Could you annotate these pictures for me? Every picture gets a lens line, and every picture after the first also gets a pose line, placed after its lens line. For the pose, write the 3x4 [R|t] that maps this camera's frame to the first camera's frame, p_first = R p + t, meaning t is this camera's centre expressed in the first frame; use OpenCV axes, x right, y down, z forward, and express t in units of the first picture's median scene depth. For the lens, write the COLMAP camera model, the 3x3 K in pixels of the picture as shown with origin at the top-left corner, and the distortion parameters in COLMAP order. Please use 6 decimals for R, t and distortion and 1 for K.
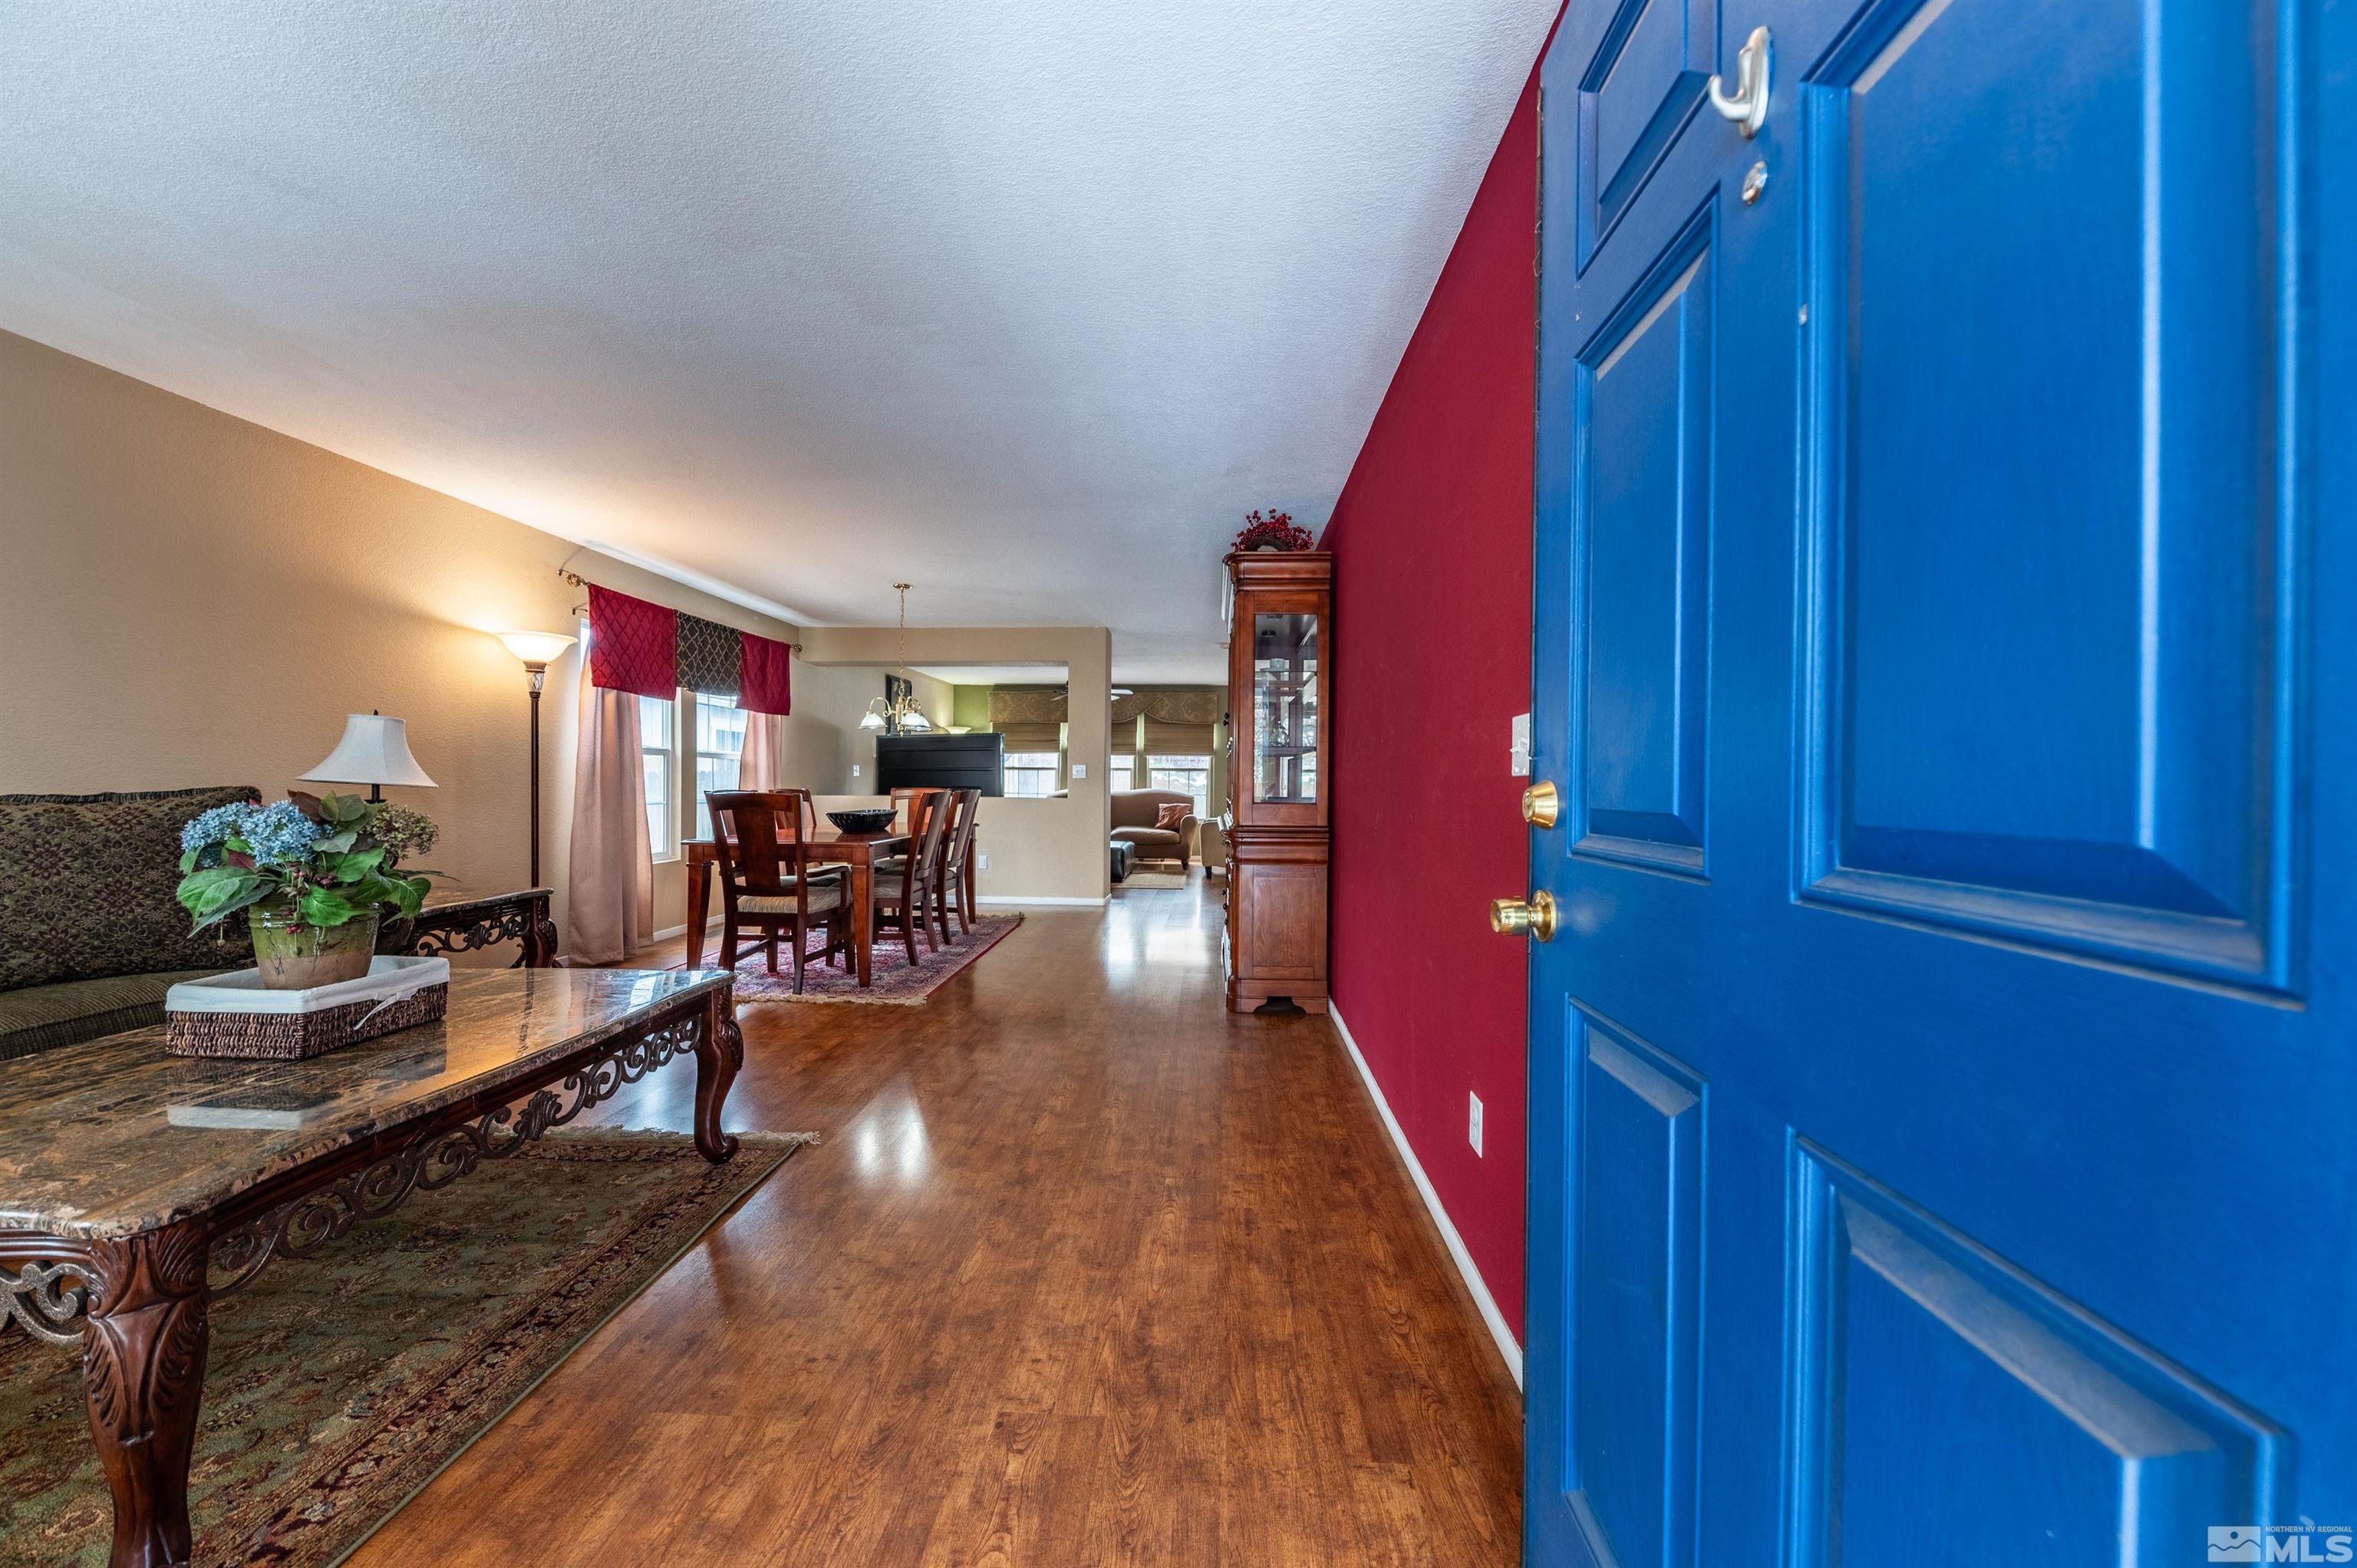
lens RADIAL K [[815.2, 0, 1180.3], [0, 815.2, 794.7], [0, 0, 1]] dist [0.012281, -0.003958]
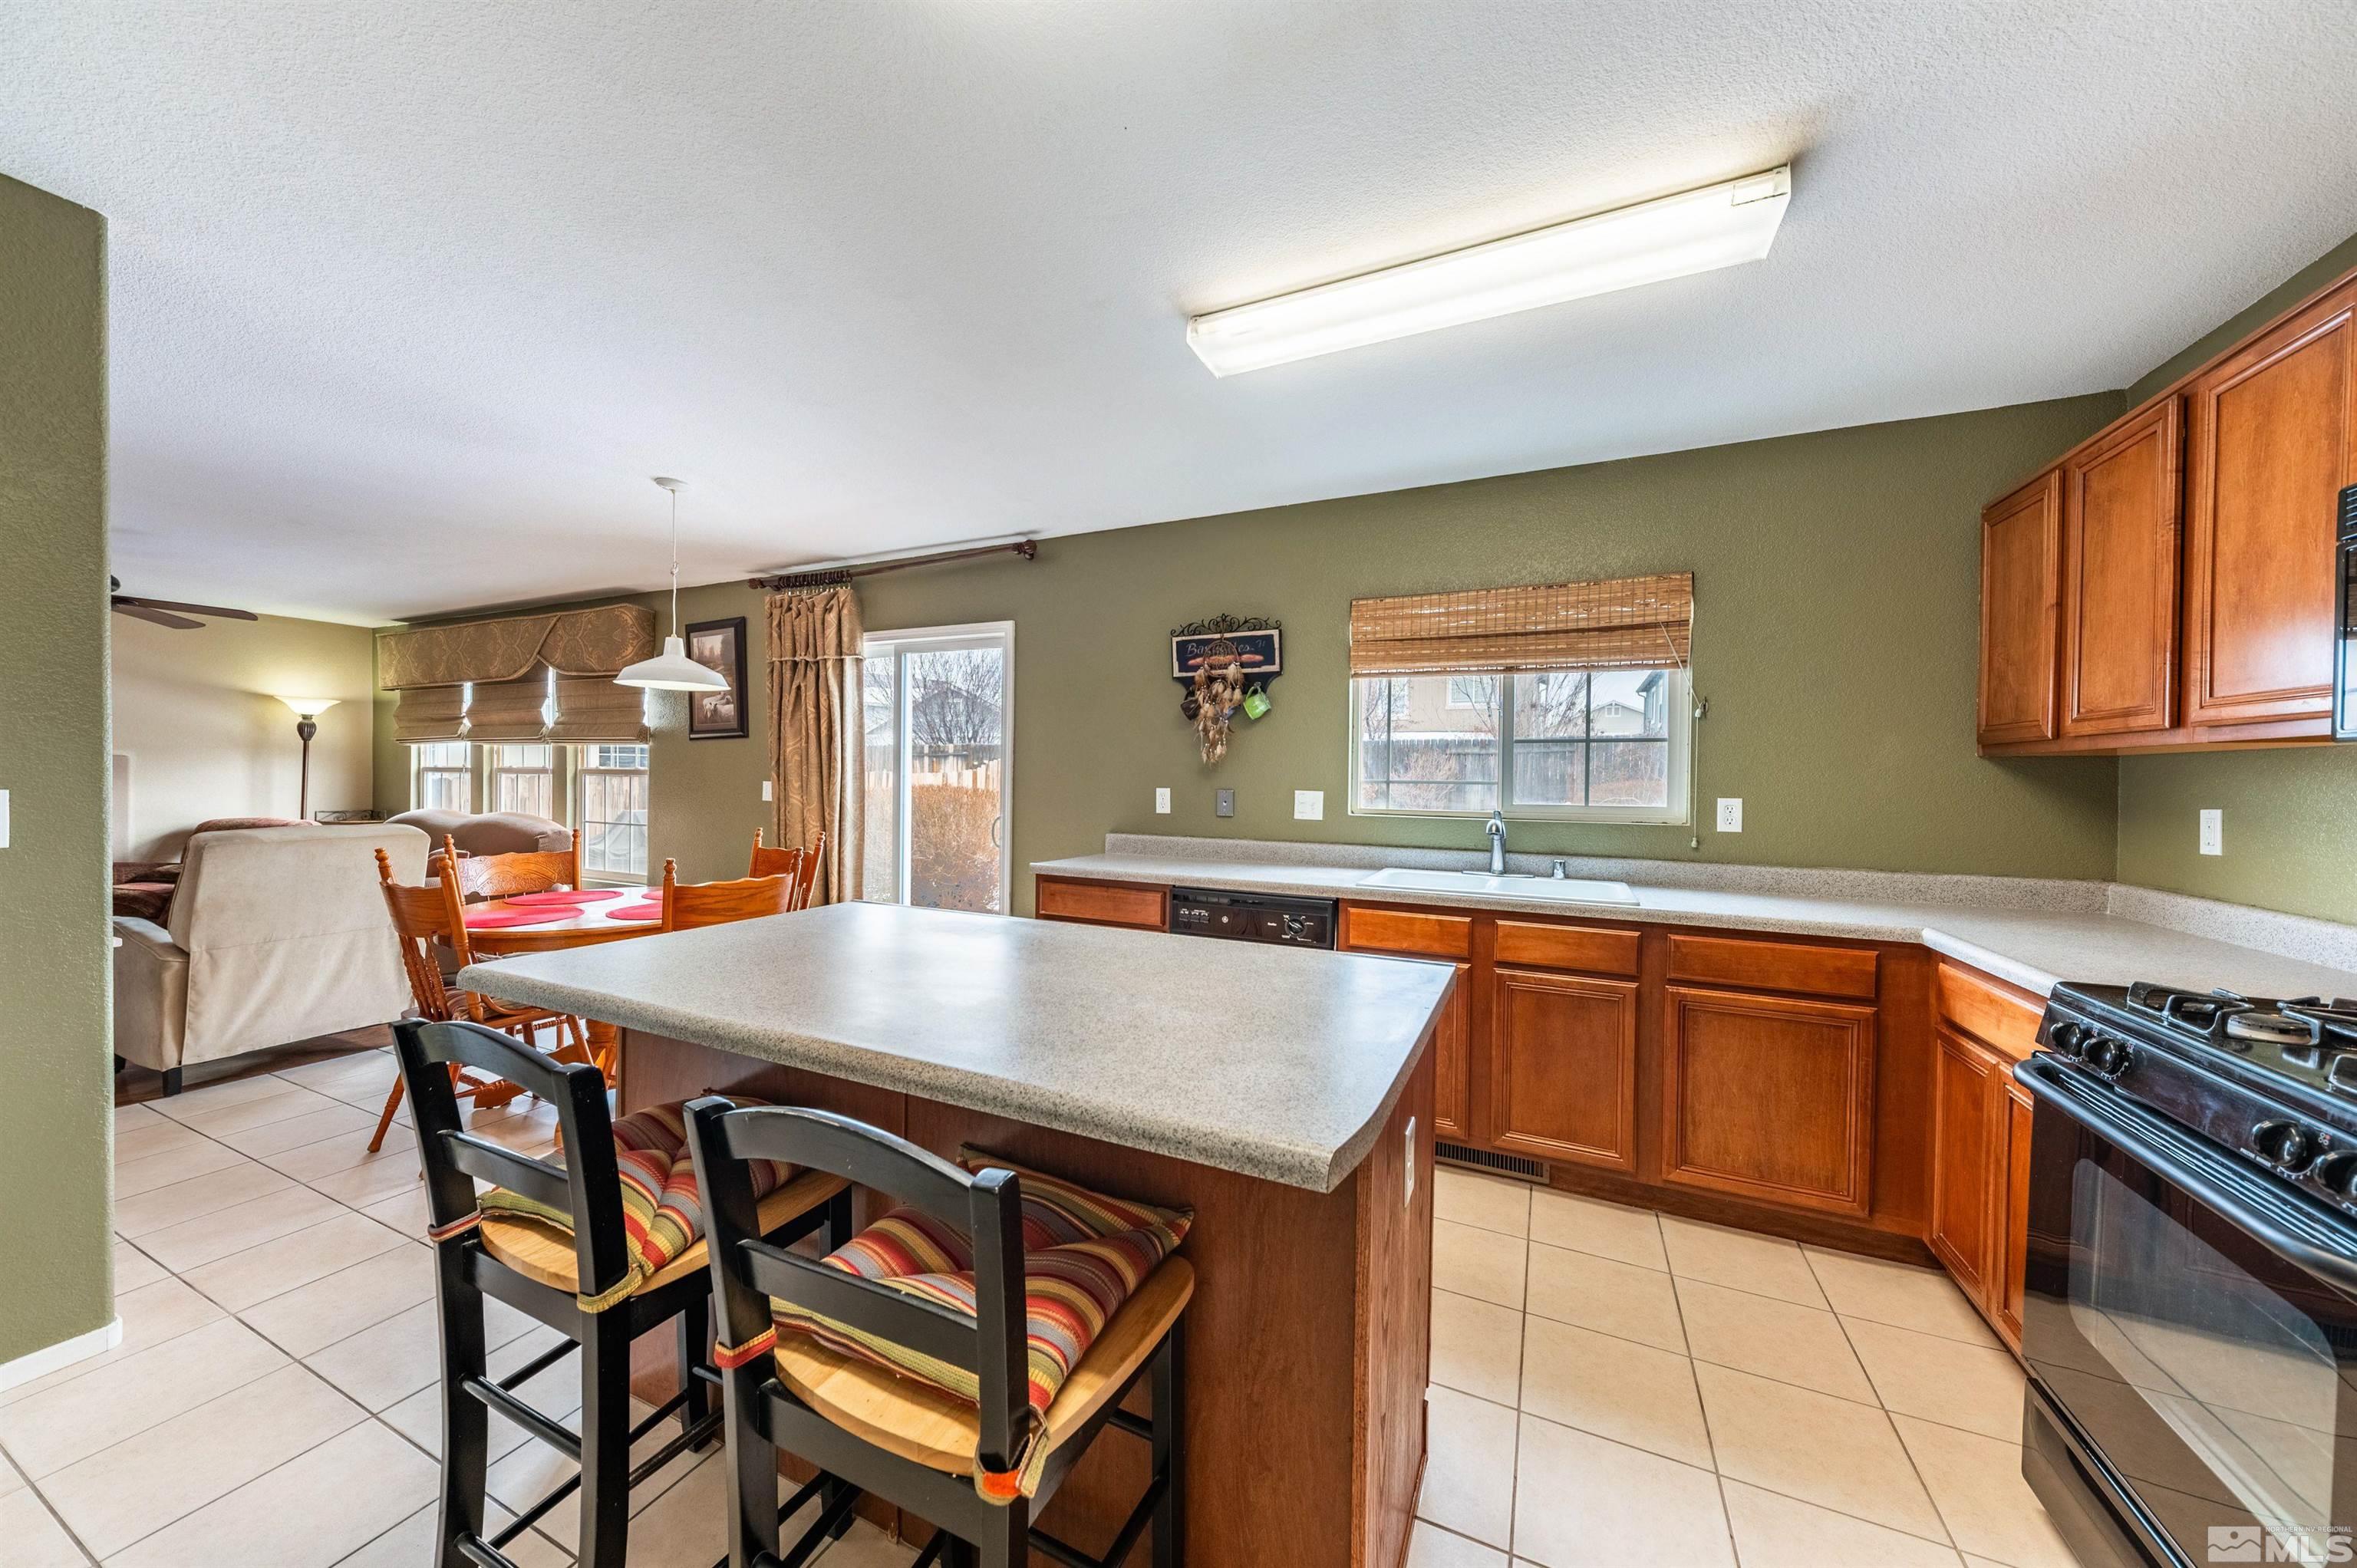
lens RADIAL K [[815.2, 0, 1184.3], [0, 815.2, 790.4], [0, 0, 1]] dist [0.012281, -0.003958]
pose [[0.925532, 0.008779, -0.378567, 1.090766], [-0.010000, 0.999949, -0.001258, -0.049865], [0.378537, 0.004950, 0.925573, 1.490892]]
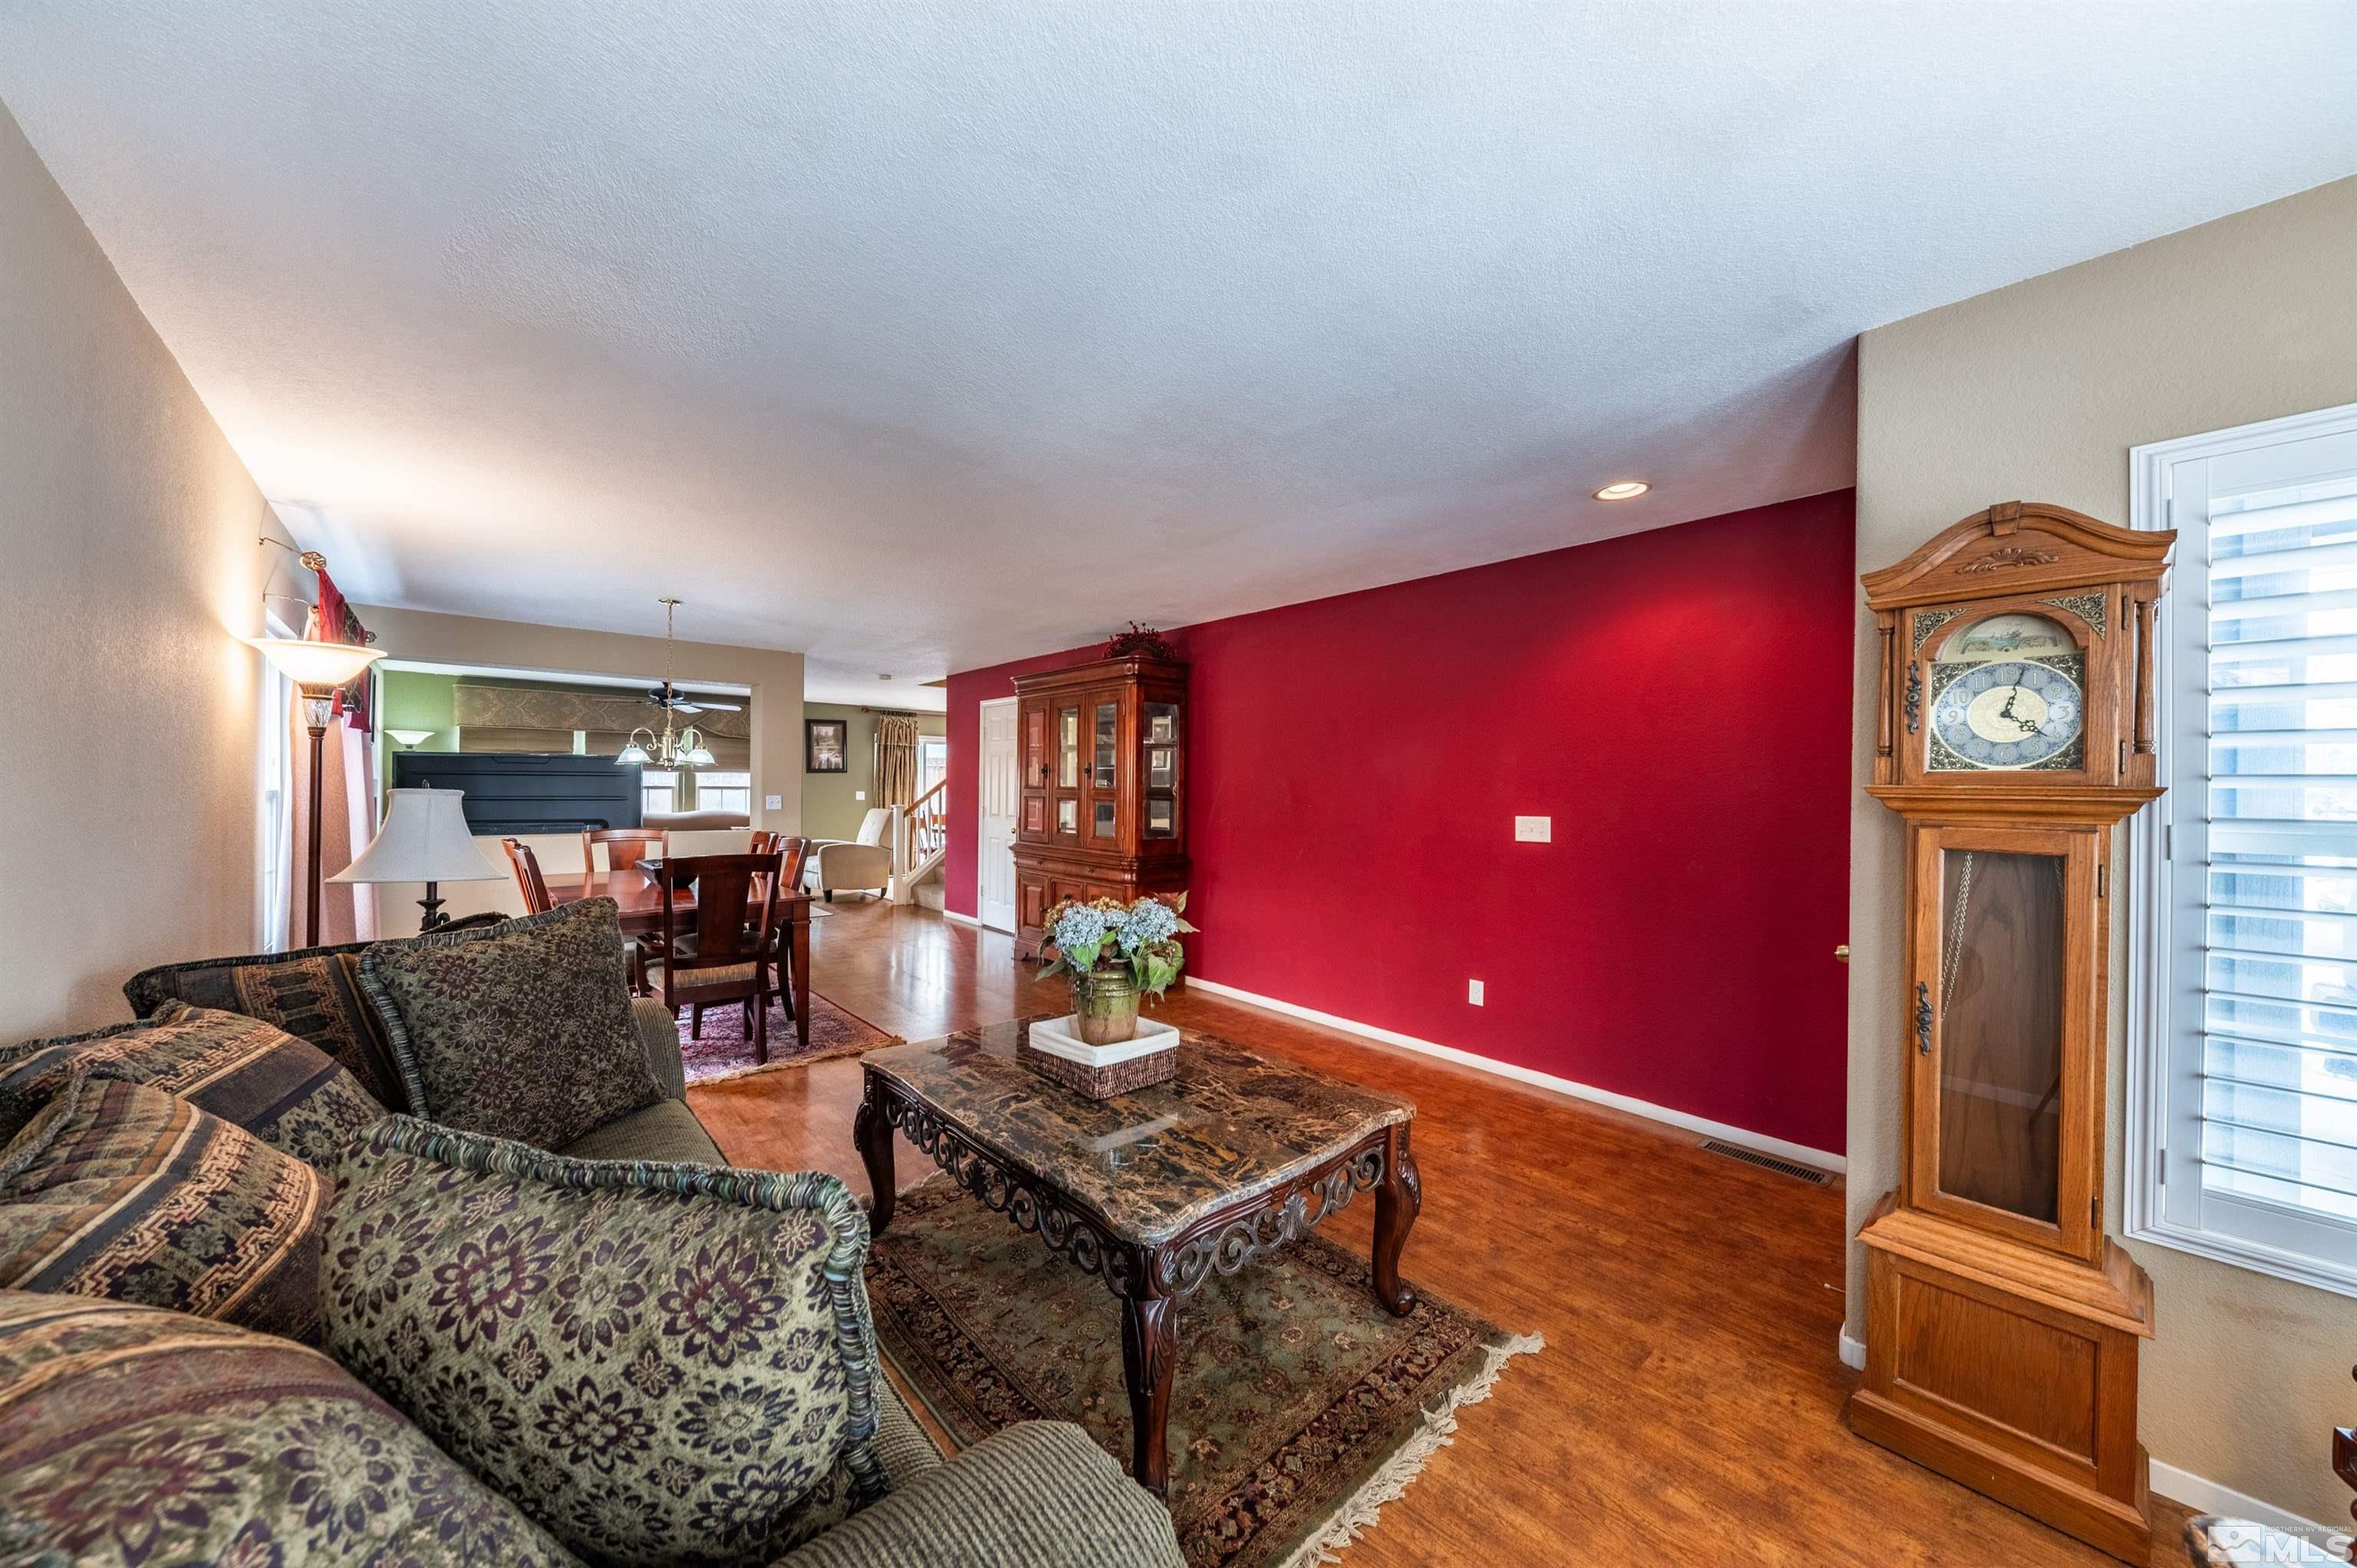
lens RADIAL K [[815.2, 0, 1180.1], [0, 815.2, 791.1], [0, 0, 1]] dist [0.012281, -0.003958]
pose [[0.714733, -0.005831, 0.699373, -0.626730], [0.005970, 0.999980, 0.002236, -0.057202], [-0.699372, 0.002577, 0.714754, -0.010256]]
